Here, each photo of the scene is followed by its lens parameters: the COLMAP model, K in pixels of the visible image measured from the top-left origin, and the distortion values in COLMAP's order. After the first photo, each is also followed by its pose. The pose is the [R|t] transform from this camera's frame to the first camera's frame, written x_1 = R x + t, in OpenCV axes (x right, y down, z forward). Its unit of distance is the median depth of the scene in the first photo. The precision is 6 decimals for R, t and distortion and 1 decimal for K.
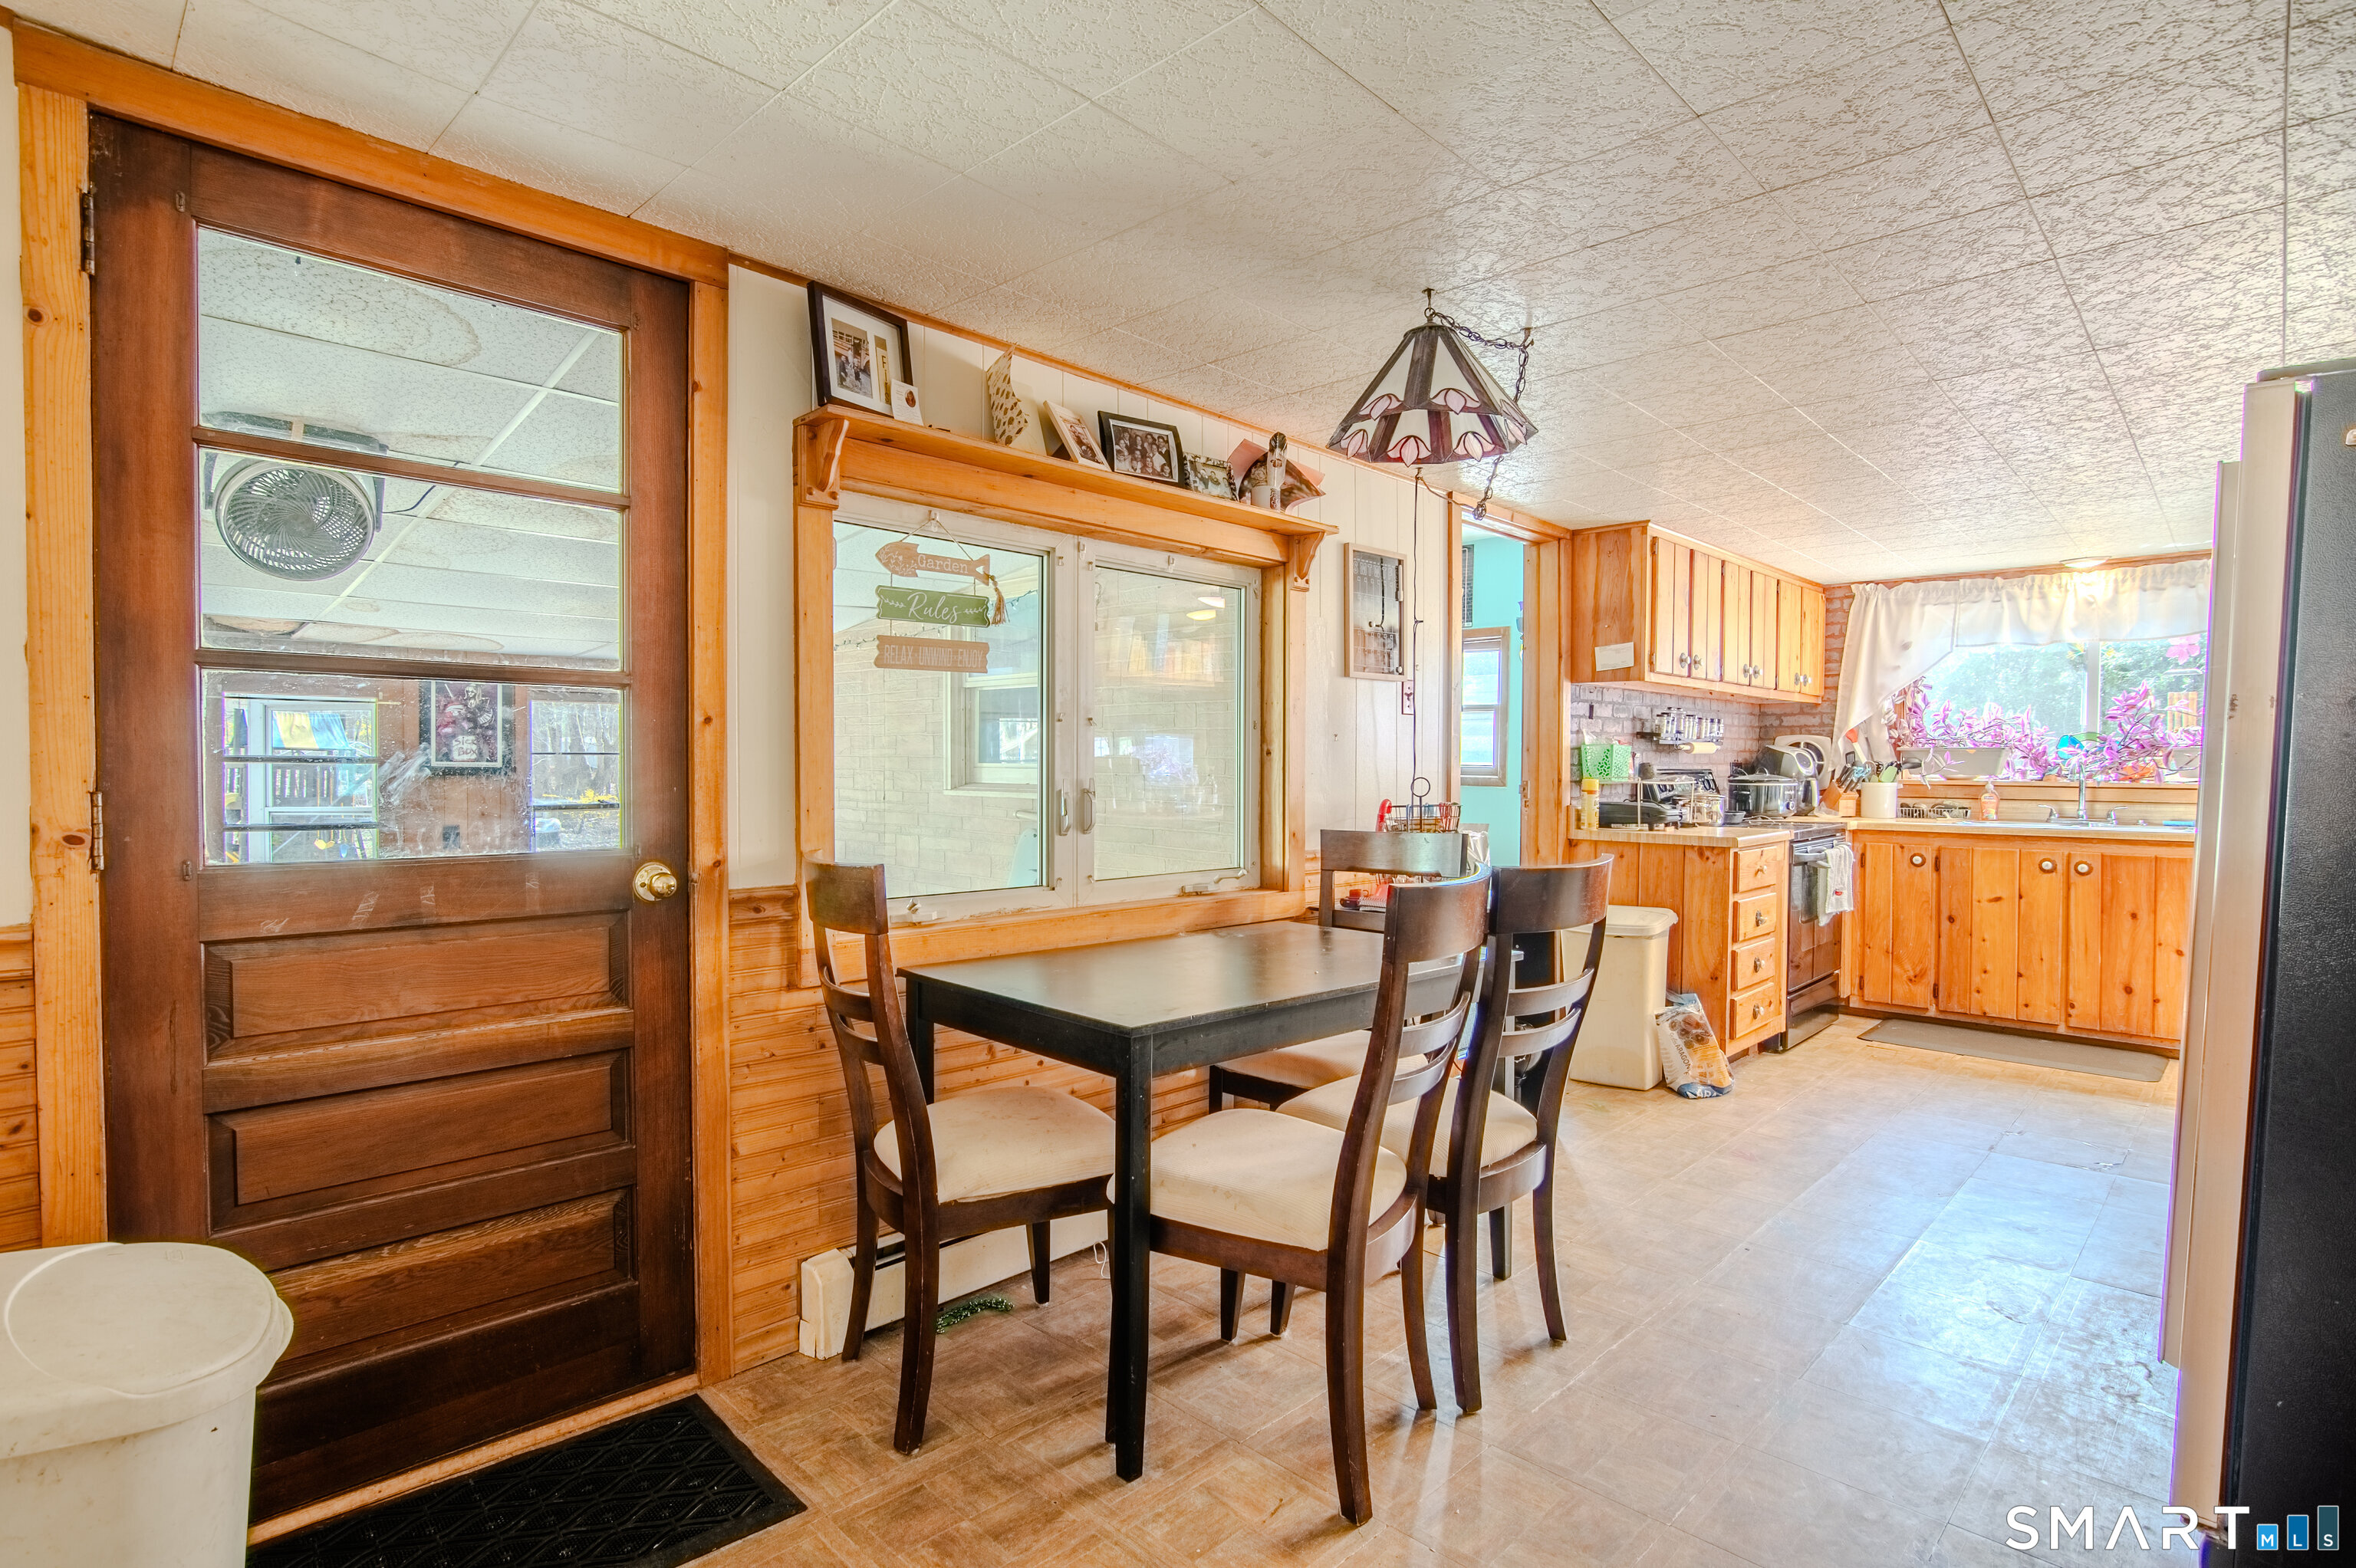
lens RADIAL K [[1129.2, 0, 1194.1], [0, 1129.2, 784.8], [0, 0, 1]] dist [-0.025427, 0.002049]
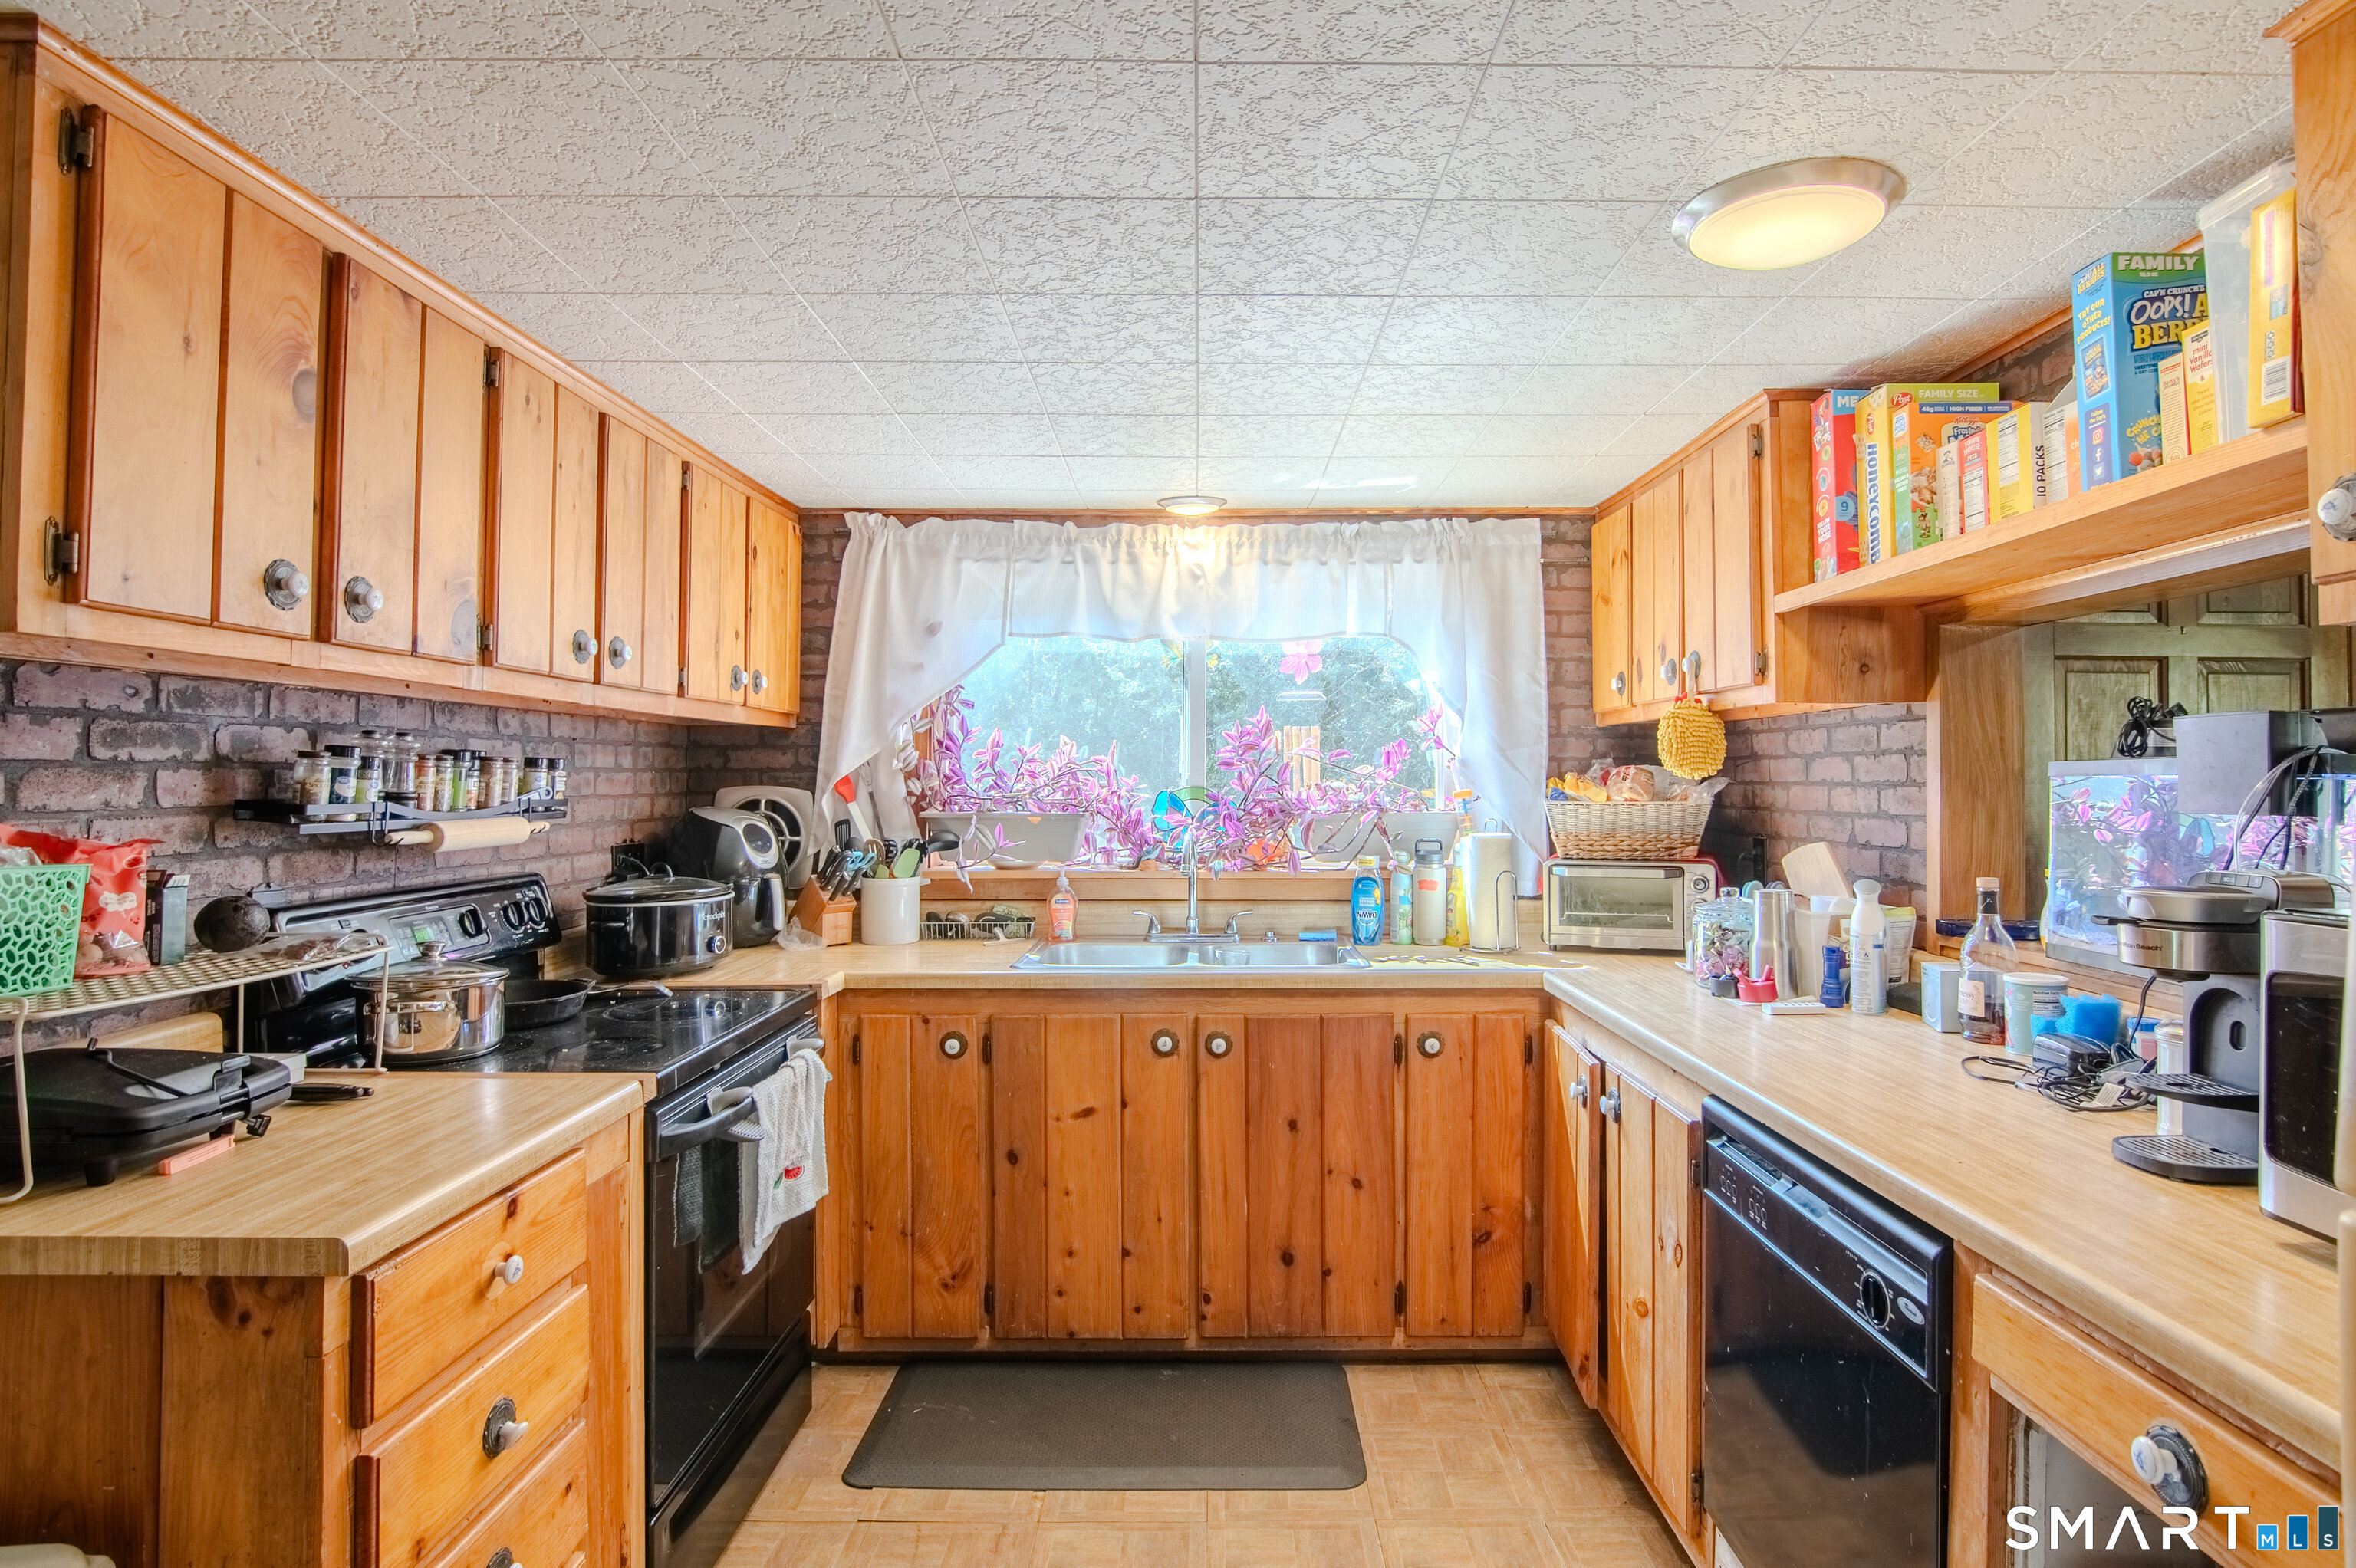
lens RADIAL K [[1129.2, 0, 1187.0], [0, 1129.2, 768.9], [0, 0, 1]] dist [-0.025427, 0.002049]
pose [[0.718849, 0.001504, 0.695165, 0.363404], [0.016338, 0.999685, -0.019057, -0.045056], [-0.694974, 0.025056, 0.718598, 0.548767]]
